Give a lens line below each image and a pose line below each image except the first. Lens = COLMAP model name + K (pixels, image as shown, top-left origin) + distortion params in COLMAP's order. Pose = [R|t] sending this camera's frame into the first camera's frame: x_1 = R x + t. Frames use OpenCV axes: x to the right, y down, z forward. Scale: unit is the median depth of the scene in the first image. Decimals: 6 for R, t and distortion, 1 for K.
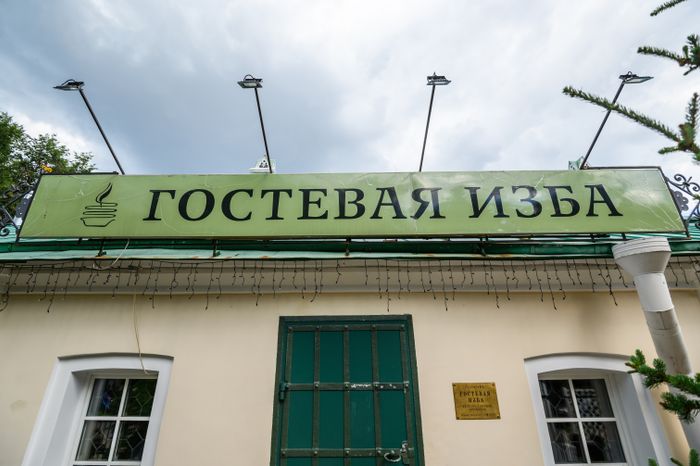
lens RADIAL K [[328.7, 0, 345.7], [0, 328.7, 232.8], [0, 0, 1]] dist [-0.004829, -0.000155]
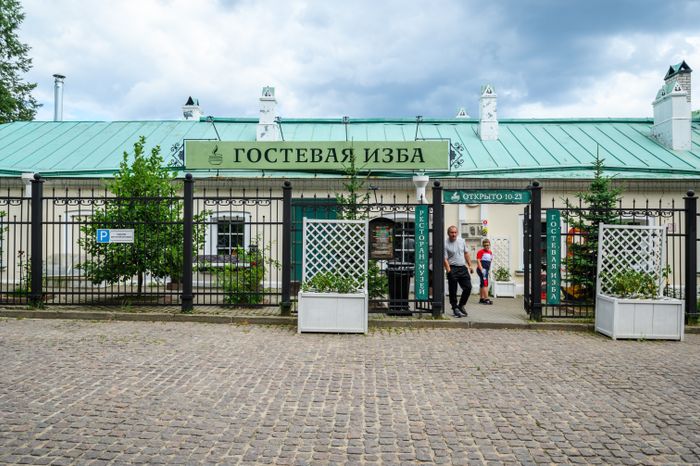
lens RADIAL K [[525.5, 0, 349.9], [0, 525.5, 231.2], [0, 0, 1]] dist [-0.002069, -0.000017]
pose [[0.998645, 0.010926, -0.050888, 0.465632], [0.009009, 0.926674, 0.375759, -1.029923], [0.051262, -0.375708, 0.925319, -2.809188]]
